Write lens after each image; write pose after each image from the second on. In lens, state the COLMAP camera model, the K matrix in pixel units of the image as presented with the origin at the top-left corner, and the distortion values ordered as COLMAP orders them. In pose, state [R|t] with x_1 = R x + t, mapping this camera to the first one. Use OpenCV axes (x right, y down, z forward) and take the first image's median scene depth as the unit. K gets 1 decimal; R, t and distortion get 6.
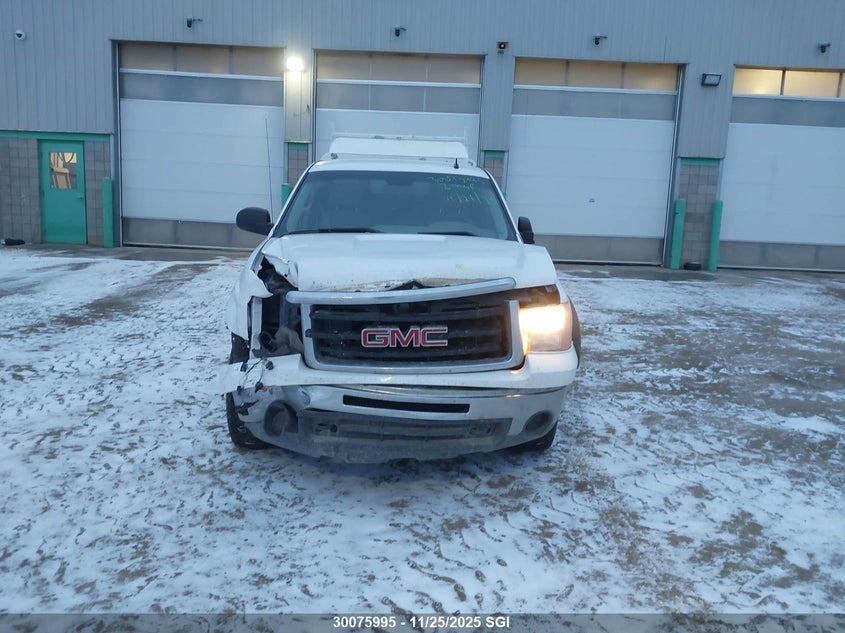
lens RADIAL K [[613.6, 0, 423.8], [0, 613.6, 317.1], [0, 0, 1]] dist [-0.001807, 0.014748]
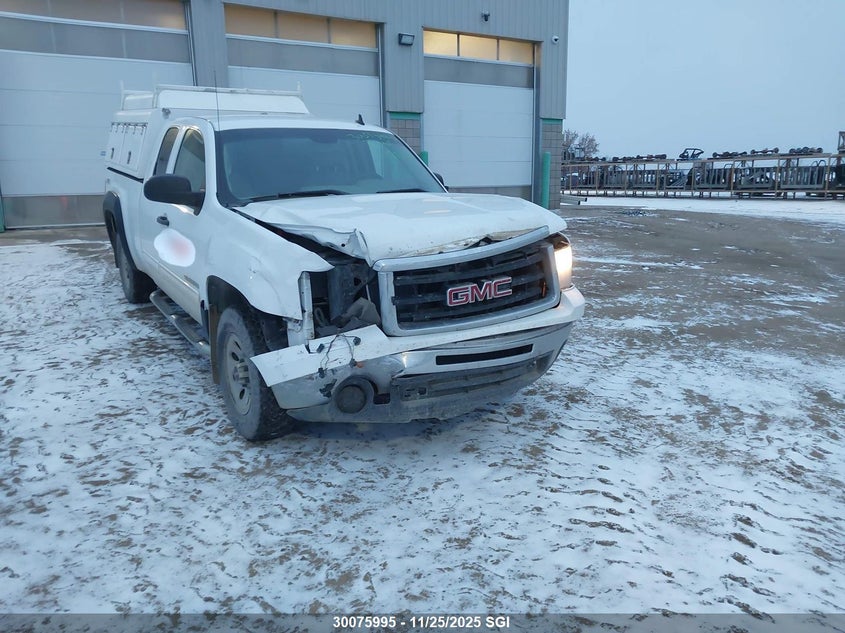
lens RADIAL K [[598.9, 0, 422.5], [0, 598.9, 316.2], [0, 0, 1]] dist [0.014309, -0.004870]
pose [[0.879812, -0.153634, 0.449808, -0.560037], [0.119657, 0.987435, 0.103216, -0.041362], [-0.460014, -0.036988, 0.887141, 0.125994]]
